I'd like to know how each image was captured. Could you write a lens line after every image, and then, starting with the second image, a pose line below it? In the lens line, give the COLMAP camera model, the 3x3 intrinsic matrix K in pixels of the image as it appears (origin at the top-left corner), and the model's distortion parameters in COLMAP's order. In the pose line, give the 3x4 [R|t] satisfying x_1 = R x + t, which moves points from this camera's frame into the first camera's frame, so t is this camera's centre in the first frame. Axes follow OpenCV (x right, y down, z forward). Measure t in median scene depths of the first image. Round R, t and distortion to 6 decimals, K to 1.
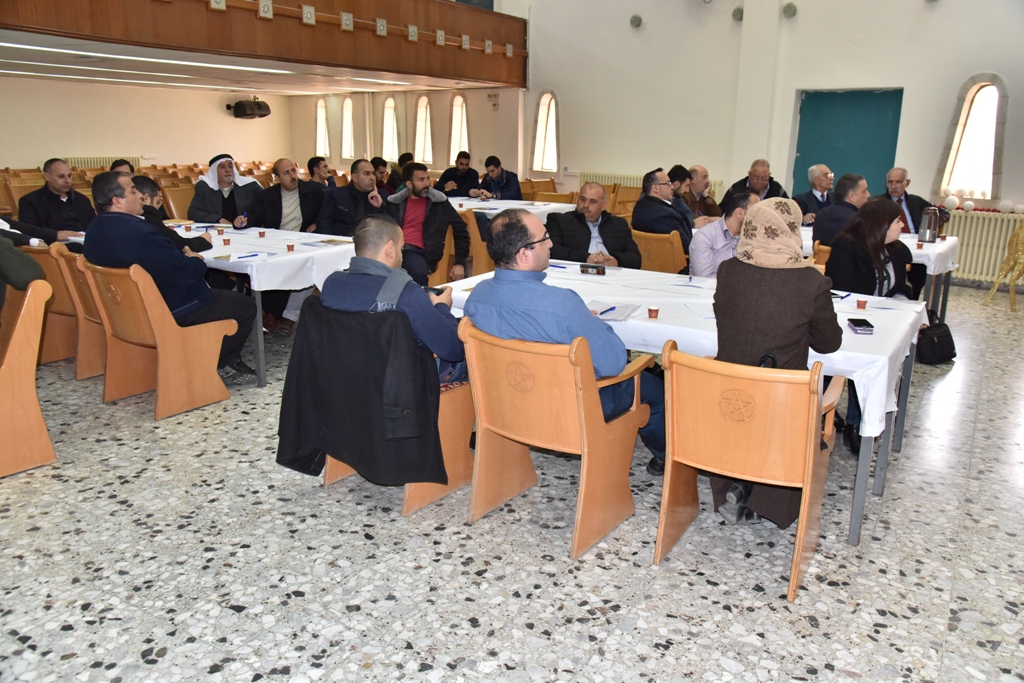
lens RADIAL K [[832.0, 0, 519.1], [0, 832.0, 295.0], [0, 0, 1]] dist [-0.008146, 0.005704]
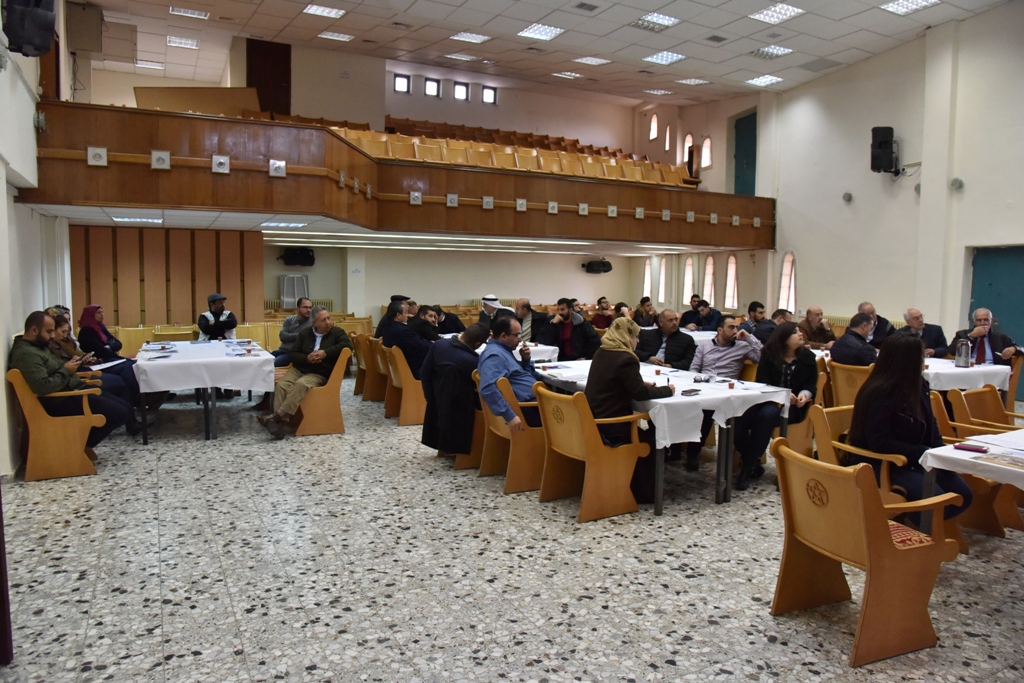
lens RADIAL K [[702.7, 0, 518.1], [0, 702.7, 332.0], [0, 0, 1]] dist [-0.106120, 0.057480]
pose [[0.863012, 0.030439, -0.504266, 0.266688], [-0.092650, 0.990789, -0.098757, 0.028019], [0.496615, 0.131949, 0.857883, -0.134783]]
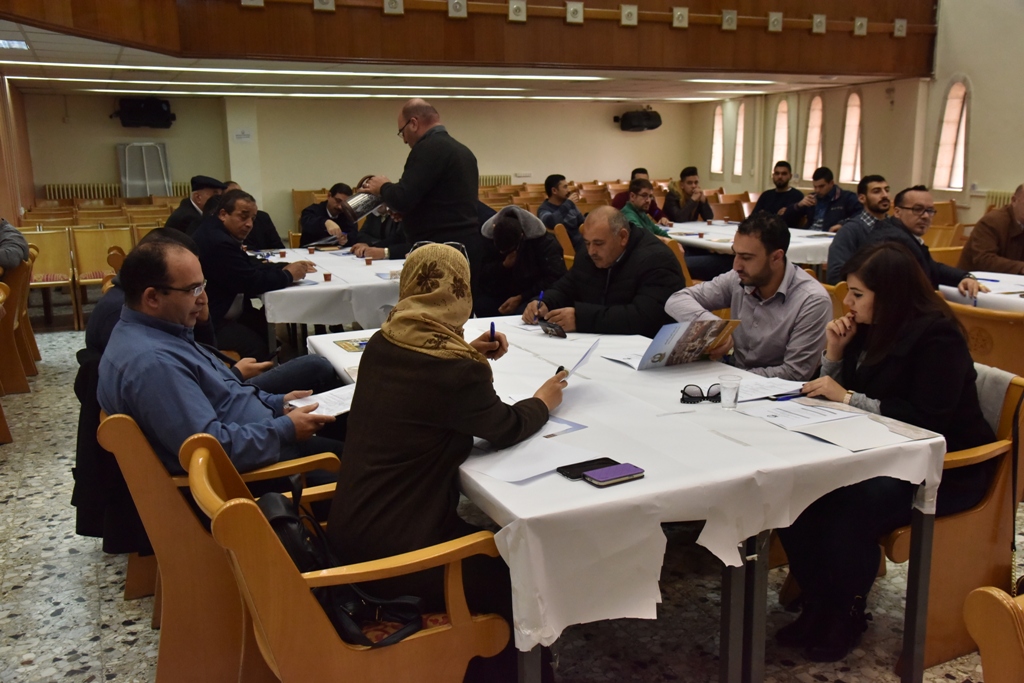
lens RADIAL K [[935.1, 0, 517.7], [0, 935.1, 329.4], [0, 0, 1]] dist [0.047343, 0.000000]
pose [[0.834212, 0.080135, -0.545590, 0.225479], [-0.079557, 0.996524, 0.024725, -0.021322], [0.545674, 0.022780, 0.837688, 0.126083]]
